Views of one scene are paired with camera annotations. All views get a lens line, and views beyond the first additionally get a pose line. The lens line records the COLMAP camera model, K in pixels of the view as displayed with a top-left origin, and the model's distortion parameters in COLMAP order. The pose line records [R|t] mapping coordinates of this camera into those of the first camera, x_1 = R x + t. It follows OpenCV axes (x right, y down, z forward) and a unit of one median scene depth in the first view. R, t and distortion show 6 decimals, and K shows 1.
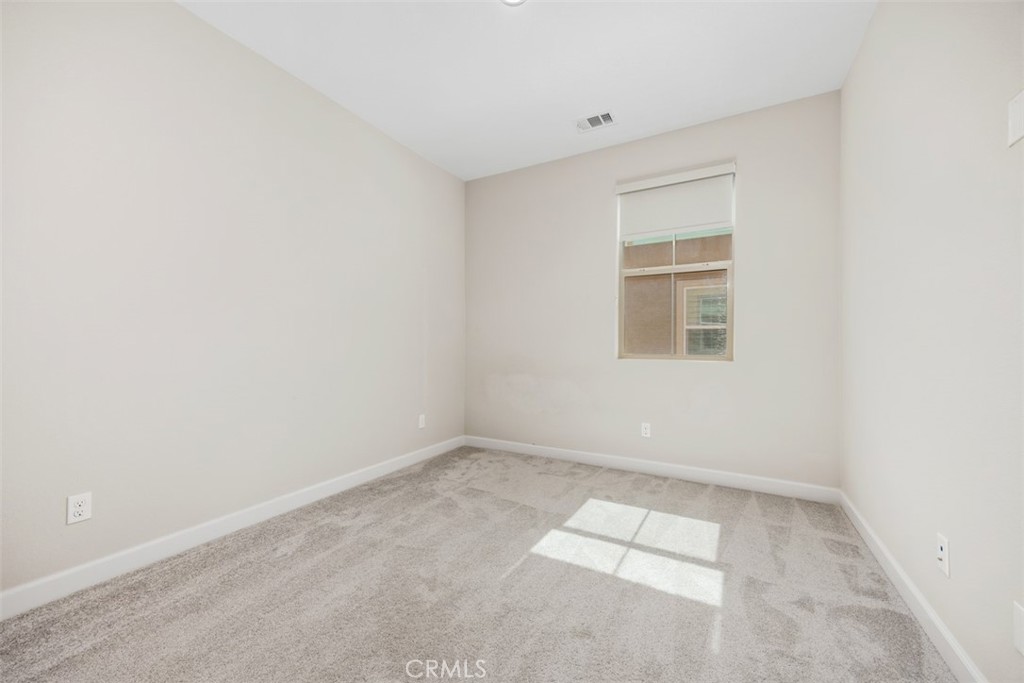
lens RADIAL K [[403.1, 0, 512.0], [0, 403.1, 341.5], [0, 0, 1]] dist [0.000109, -0.000003]
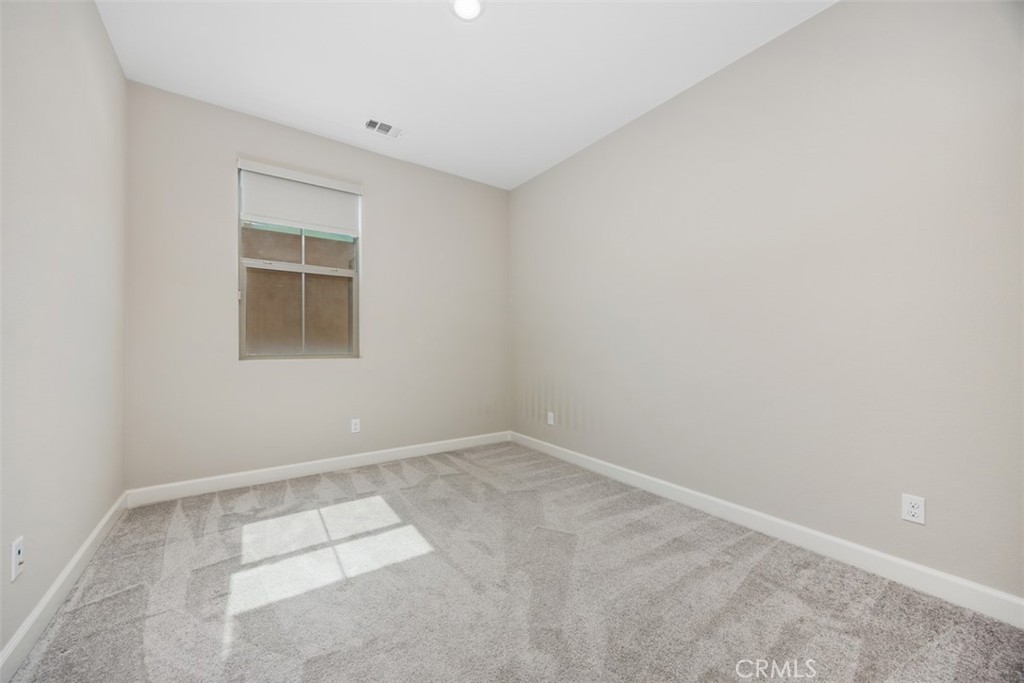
lens RADIAL K [[385.6, 0, 507.3], [0, 385.6, 342.8], [0, 0, 1]] dist [0.001129, 0.000026]
pose [[0.426482, 0.000395, 0.904496, -0.274588], [-0.008870, 0.999954, 0.003746, -0.002823], [-0.904452, -0.009620, 0.426466, 0.144269]]
